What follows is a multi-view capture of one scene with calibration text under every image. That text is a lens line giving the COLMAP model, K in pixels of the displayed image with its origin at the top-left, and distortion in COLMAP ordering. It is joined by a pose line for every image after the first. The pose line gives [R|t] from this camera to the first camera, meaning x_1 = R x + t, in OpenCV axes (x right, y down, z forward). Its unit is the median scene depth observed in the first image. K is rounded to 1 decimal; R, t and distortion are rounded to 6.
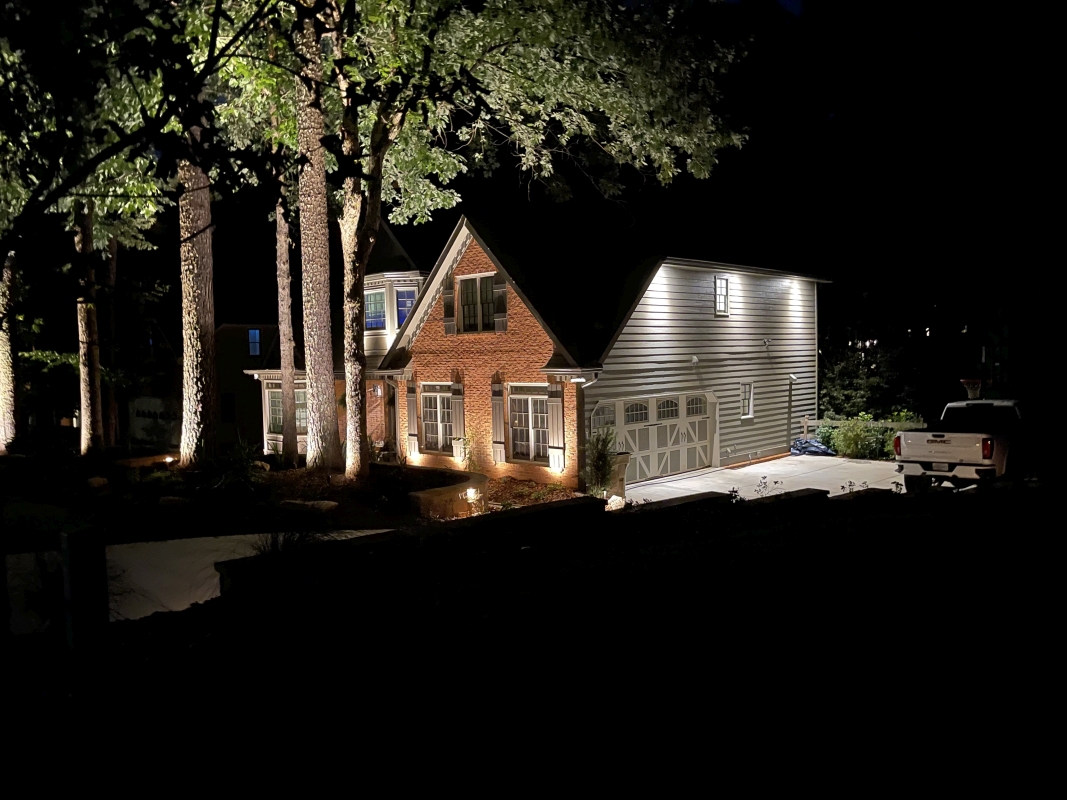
lens RADIAL K [[807.8, 0, 533.5], [0, 807.8, 400.0], [0, 0, 1]] dist [0.002295, 0.001129]
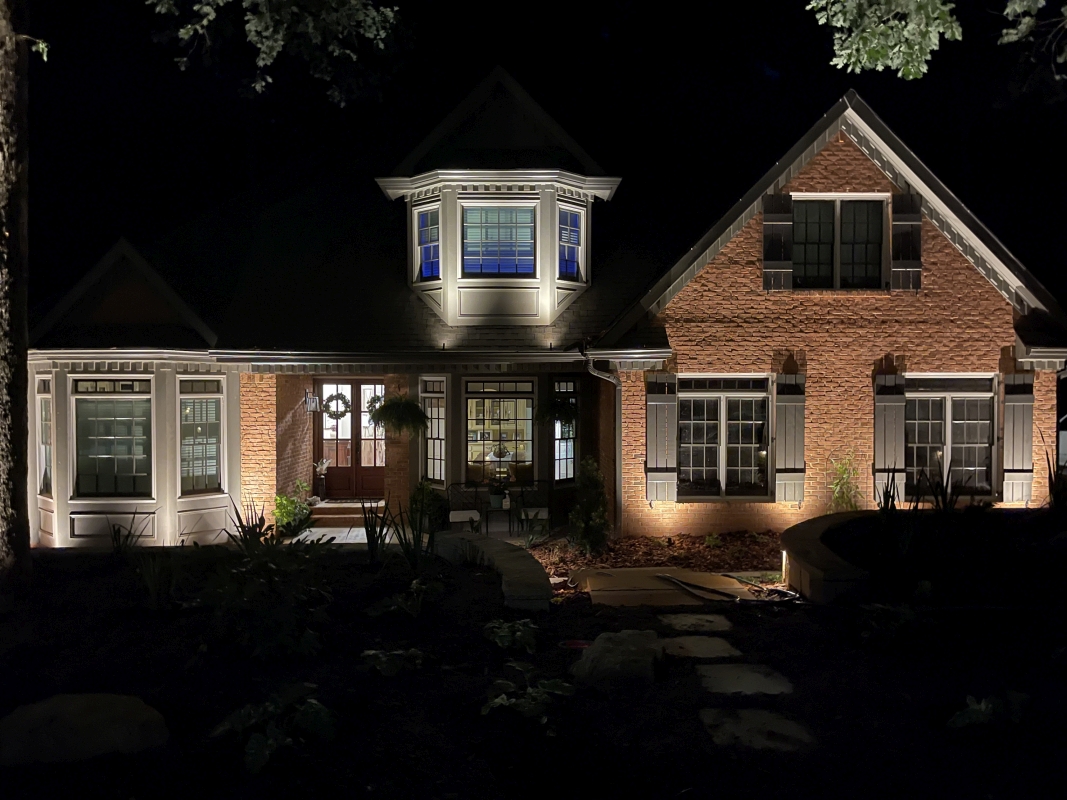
lens RADIAL K [[807.8, 0, 533.5], [0, 807.8, 400.0], [0, 0, 1]] dist [0.002295, 0.001129]
pose [[0.688241, -0.016757, 0.725288, -0.645987], [0.024529, 0.999699, -0.000179, -0.006720], [-0.725067, 0.017913, 0.688445, 0.730574]]
